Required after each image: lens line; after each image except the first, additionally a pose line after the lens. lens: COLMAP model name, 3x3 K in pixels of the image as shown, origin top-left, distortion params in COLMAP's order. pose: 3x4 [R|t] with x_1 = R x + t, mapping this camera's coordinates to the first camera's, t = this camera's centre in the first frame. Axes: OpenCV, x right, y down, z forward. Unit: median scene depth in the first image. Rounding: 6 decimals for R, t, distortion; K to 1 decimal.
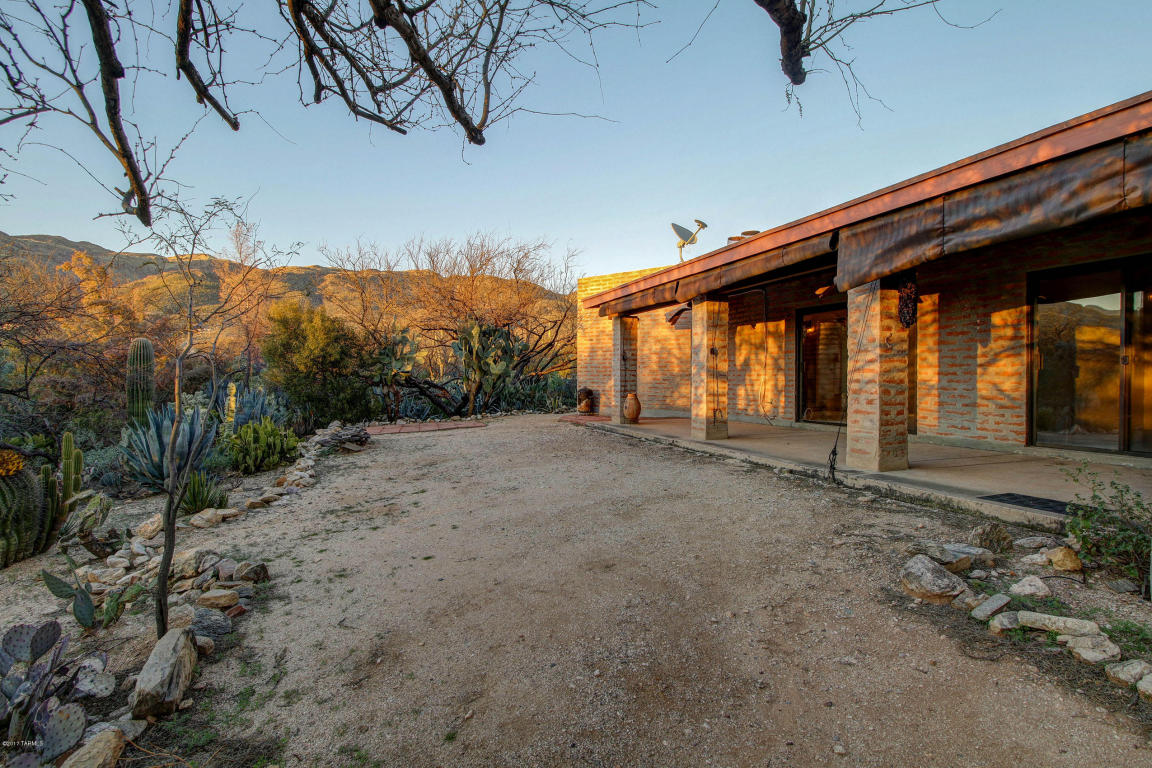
lens RADIAL K [[566.5, 0, 582.4], [0, 566.5, 389.6], [0, 0, 1]] dist [0.001422, -0.000944]
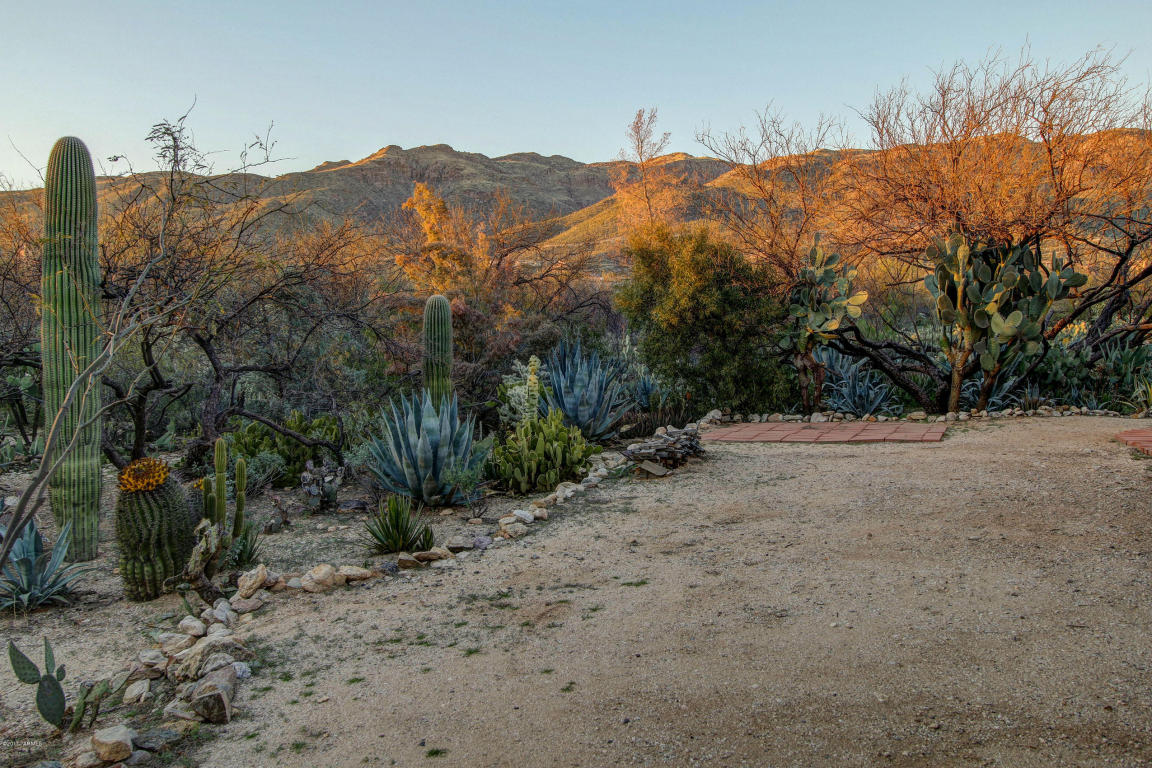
lens RADIAL K [[914.4, 0, 573.4], [0, 914.4, 376.0], [0, 0, 1]] dist [0.000612, -0.001793]
pose [[0.759579, 0.035877, -0.649425, 0.101138], [-0.009737, 0.998993, 0.043800, -0.025262], [0.650343, -0.026946, 0.759163, 0.125203]]
